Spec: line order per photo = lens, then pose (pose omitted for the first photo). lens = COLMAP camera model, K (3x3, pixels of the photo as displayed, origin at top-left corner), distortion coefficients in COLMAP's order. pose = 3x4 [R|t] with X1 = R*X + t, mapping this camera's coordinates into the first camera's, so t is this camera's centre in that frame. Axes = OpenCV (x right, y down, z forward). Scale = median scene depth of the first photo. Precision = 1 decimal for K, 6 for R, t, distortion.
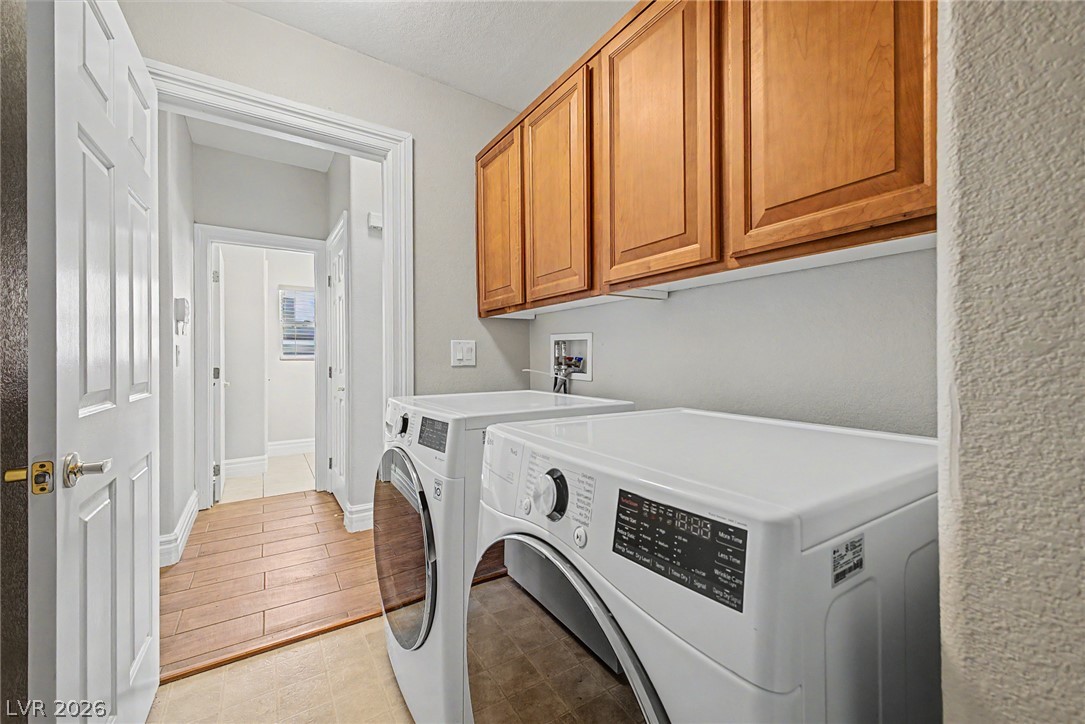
lens RADIAL K [[420.5, 0, 538.9], [0, 420.5, 358.4], [0, 0, 1]] dist [0.026877, 0.000024]
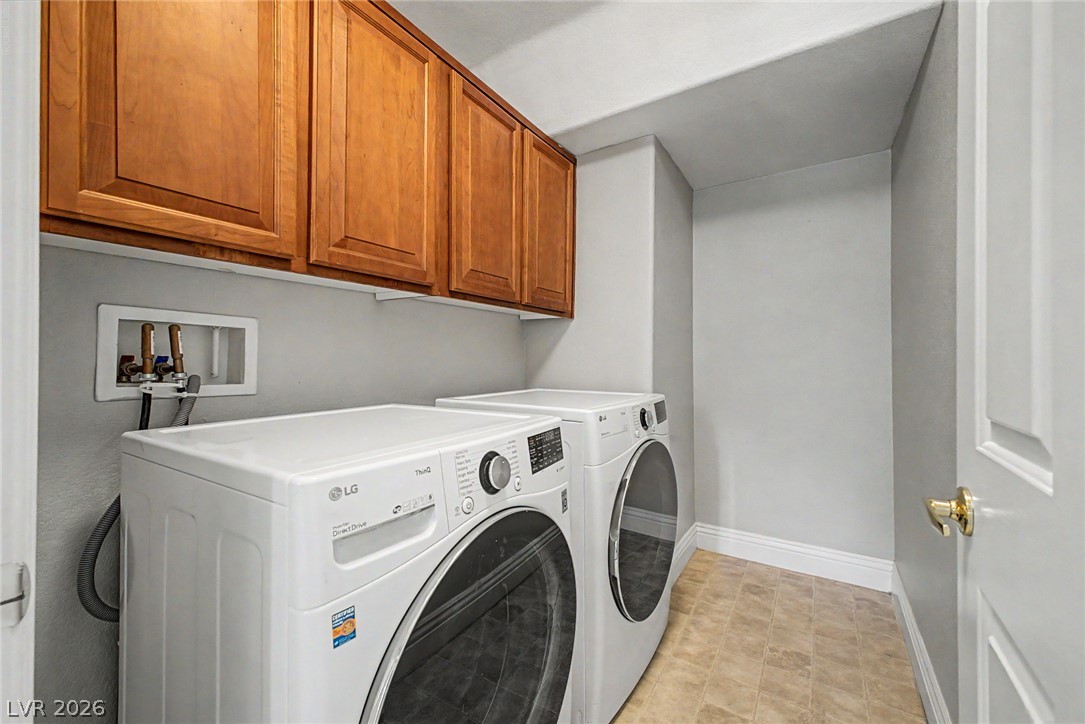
lens RADIAL K [[420.5, 0, 538.9], [0, 420.5, 358.4], [0, 0, 1]] dist [0.026877, 0.000024]
pose [[-0.432205, 0.001680, 0.901774, -1.227827], [-0.003521, 0.999987, -0.003551, 0.006053], [-0.901769, -0.004710, -0.432194, 1.568261]]
